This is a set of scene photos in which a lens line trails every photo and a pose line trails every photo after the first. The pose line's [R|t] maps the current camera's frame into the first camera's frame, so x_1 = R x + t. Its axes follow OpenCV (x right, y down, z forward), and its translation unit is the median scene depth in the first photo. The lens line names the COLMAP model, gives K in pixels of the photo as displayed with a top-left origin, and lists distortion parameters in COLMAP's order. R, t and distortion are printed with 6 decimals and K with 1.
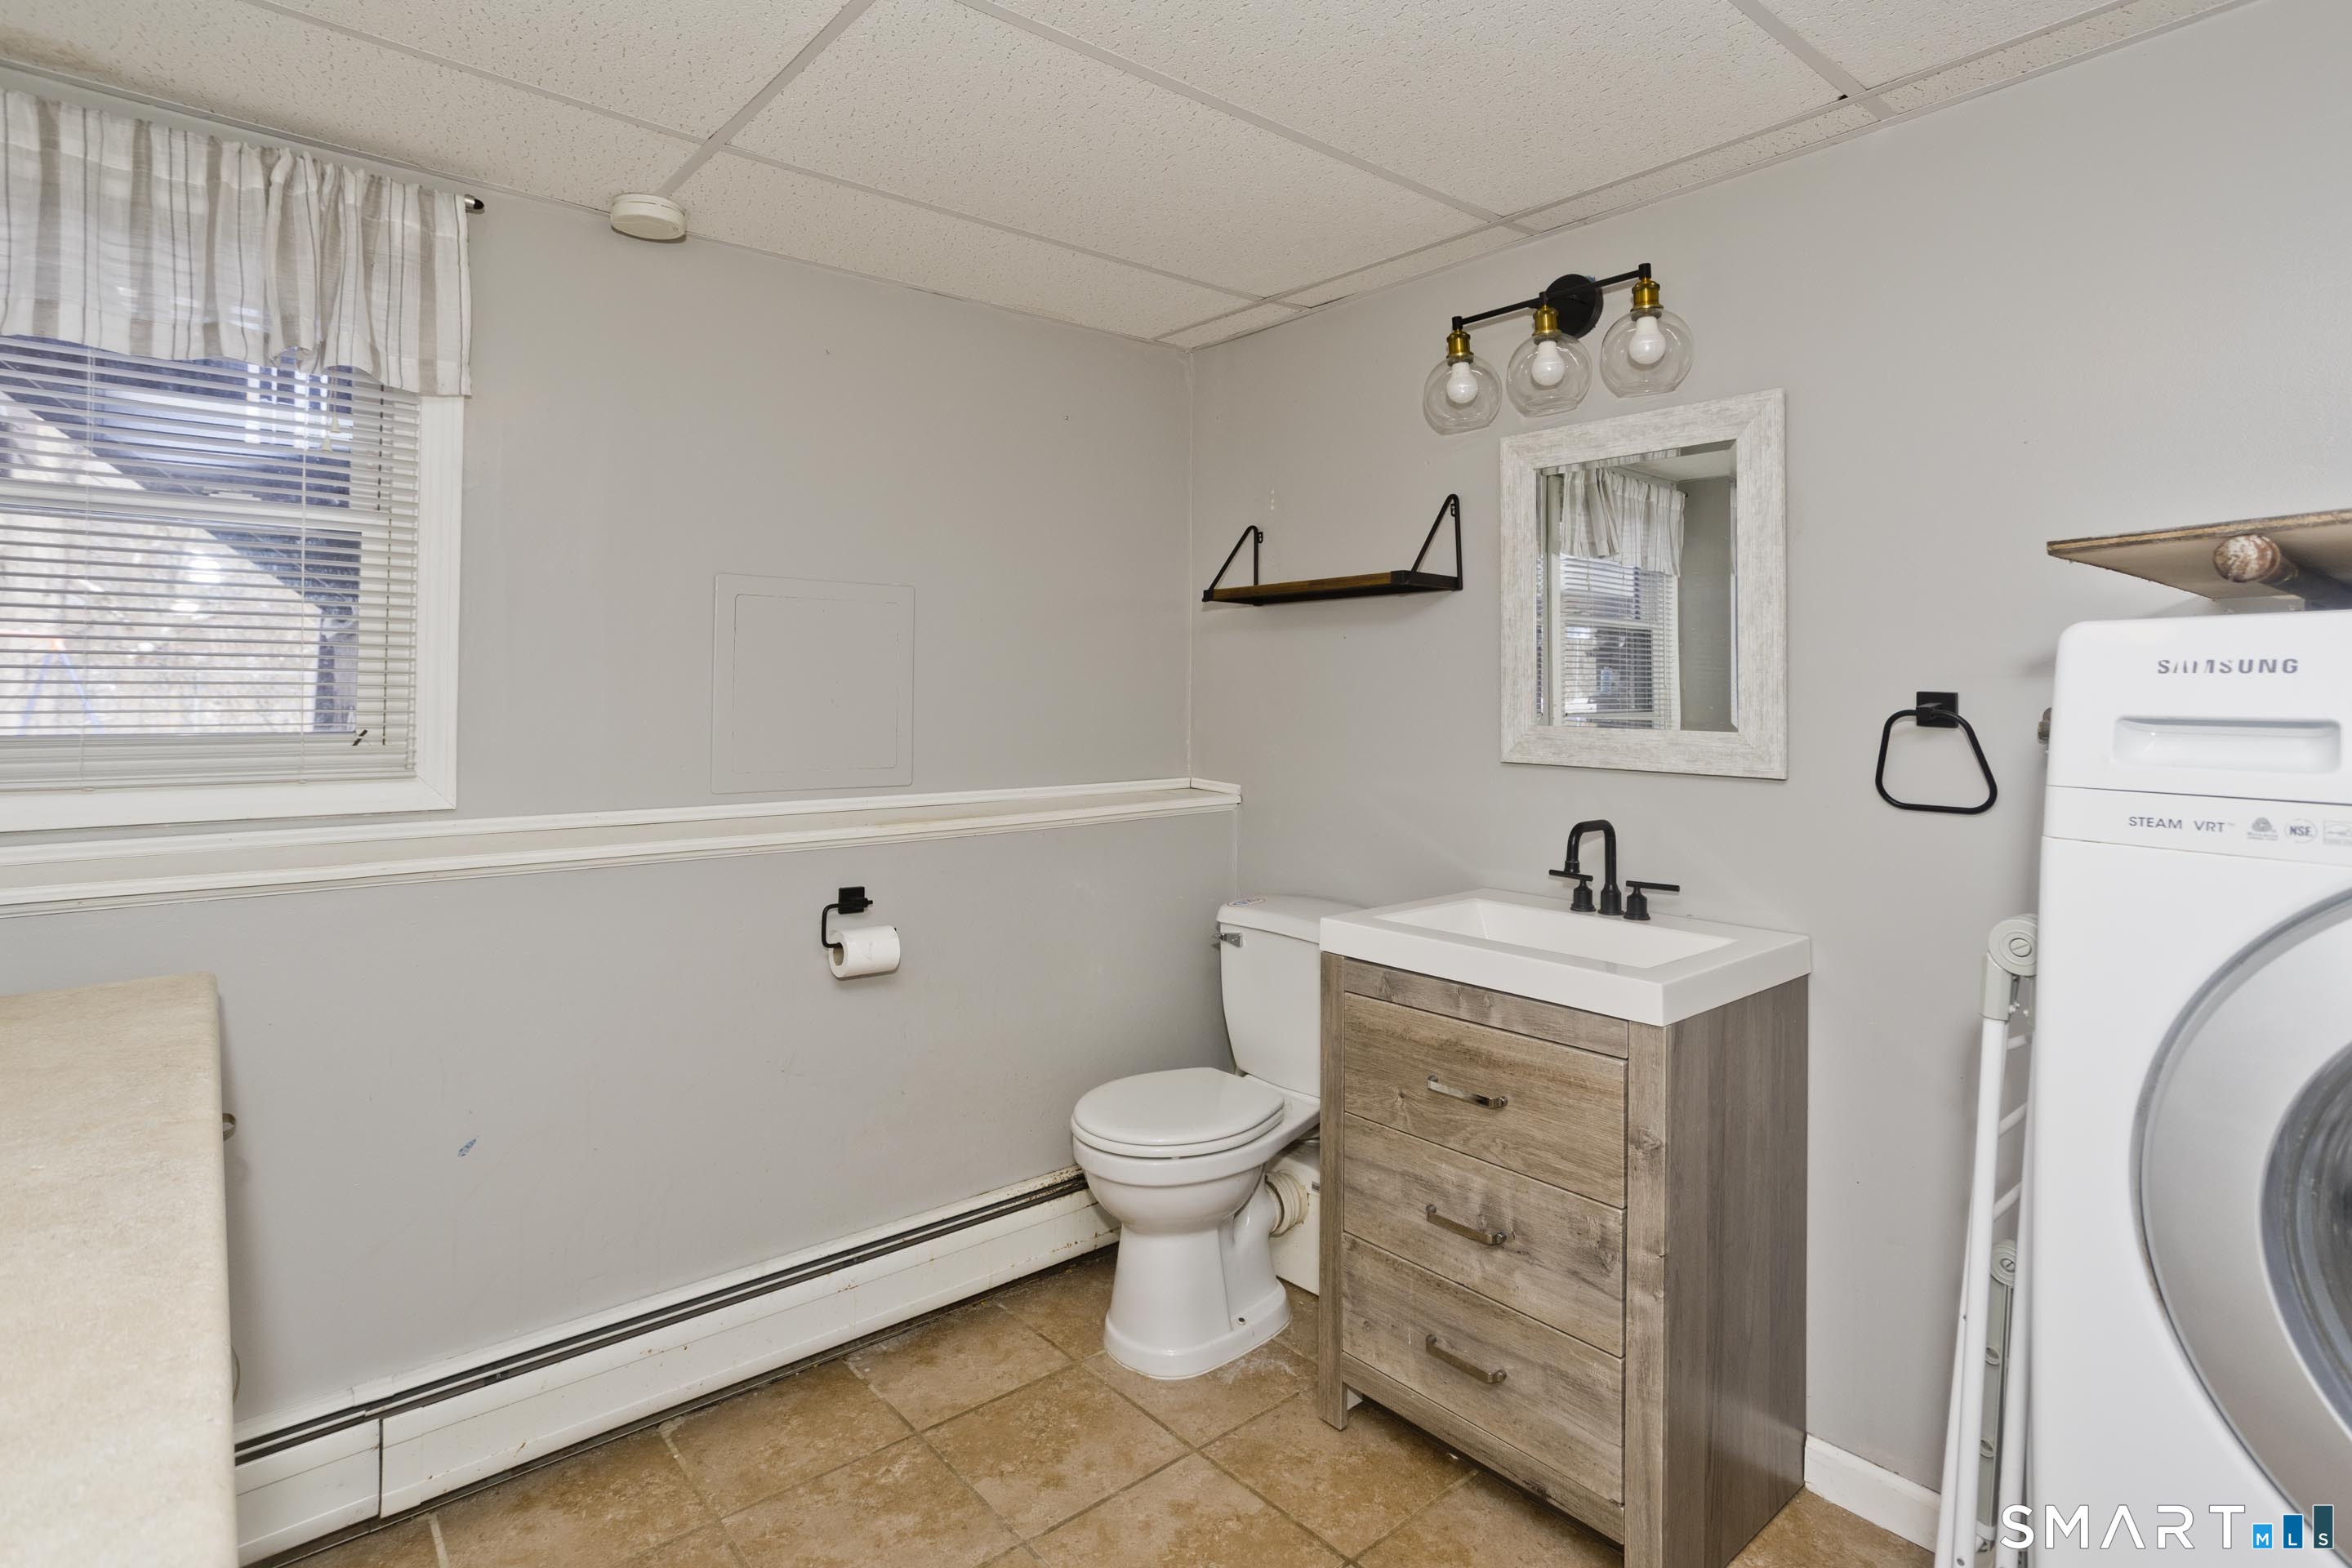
lens RADIAL K [[1184.4, 0, 1181.8], [0, 1184.4, 689.1], [0, 0, 1]] dist [-0.023626, 0.000090]
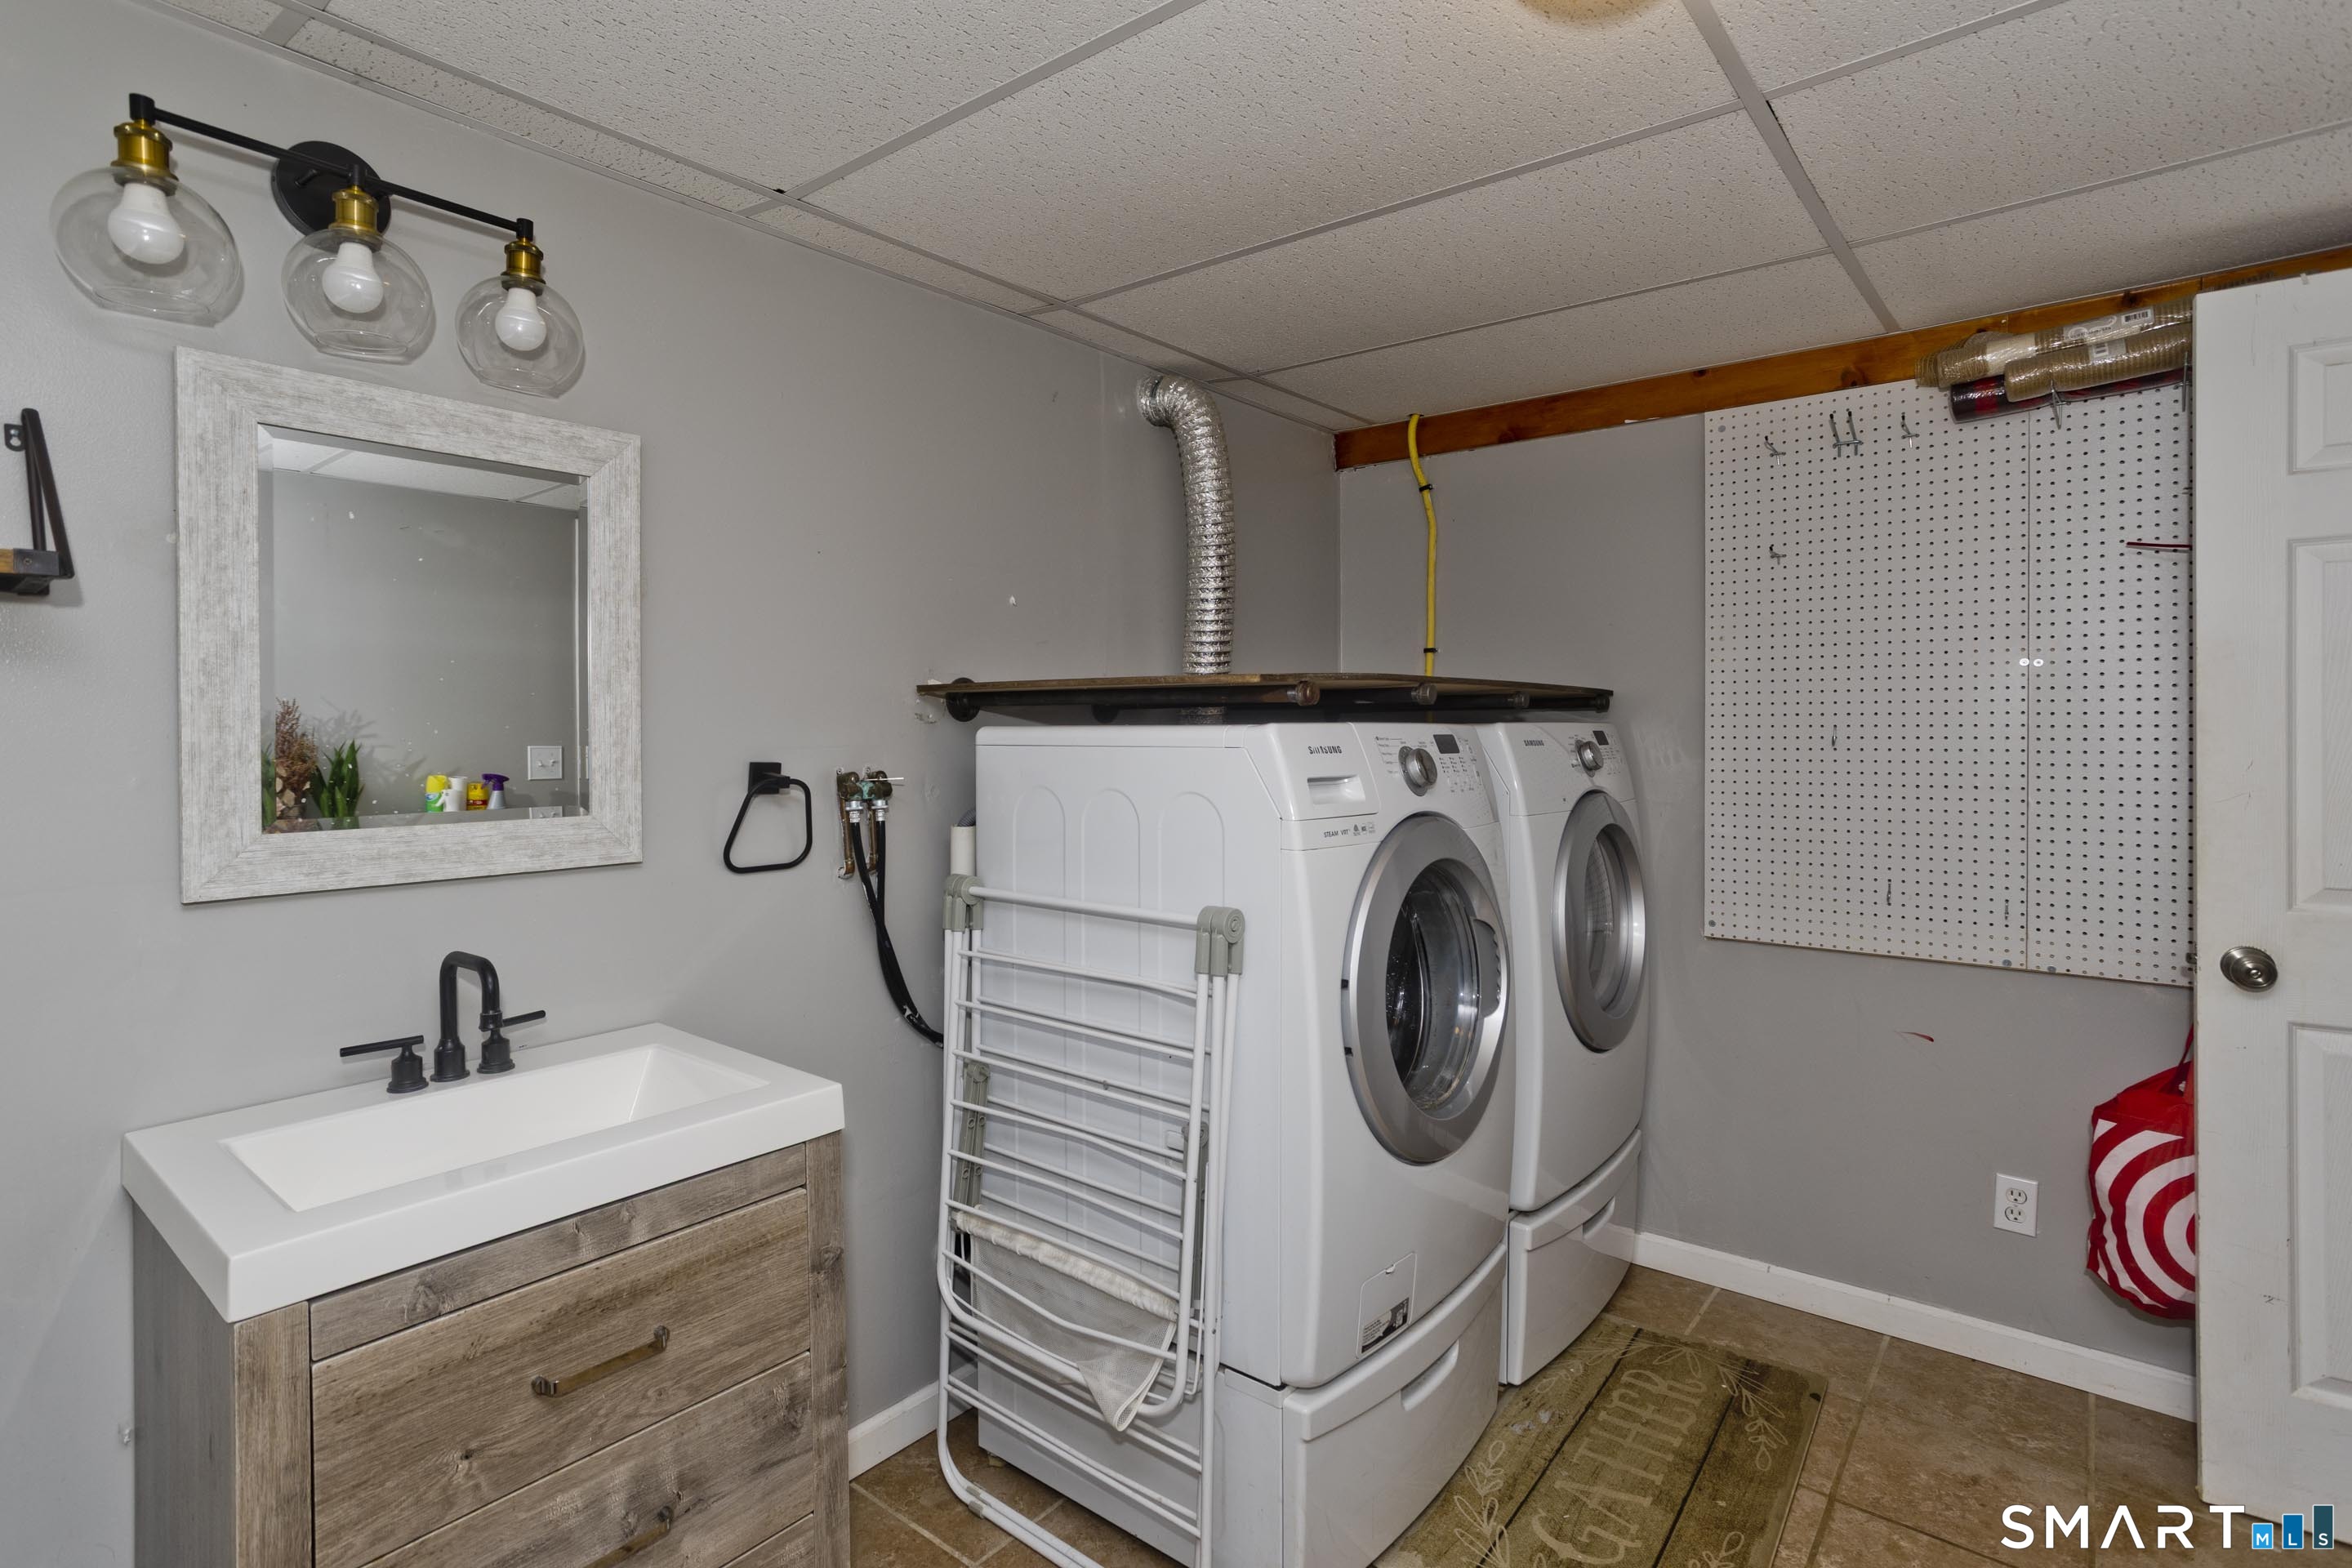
lens RADIAL K [[1177.6, 0, 1178.7], [0, 1177.6, 749.2], [0, 0, 1]] dist [-0.053770, 0.036428]
pose [[-0.194320, -0.022694, 0.980676, -0.467200], [0.003001, 0.999714, 0.023729, -0.032439], [-0.980934, 0.007554, -0.194196, 0.767912]]
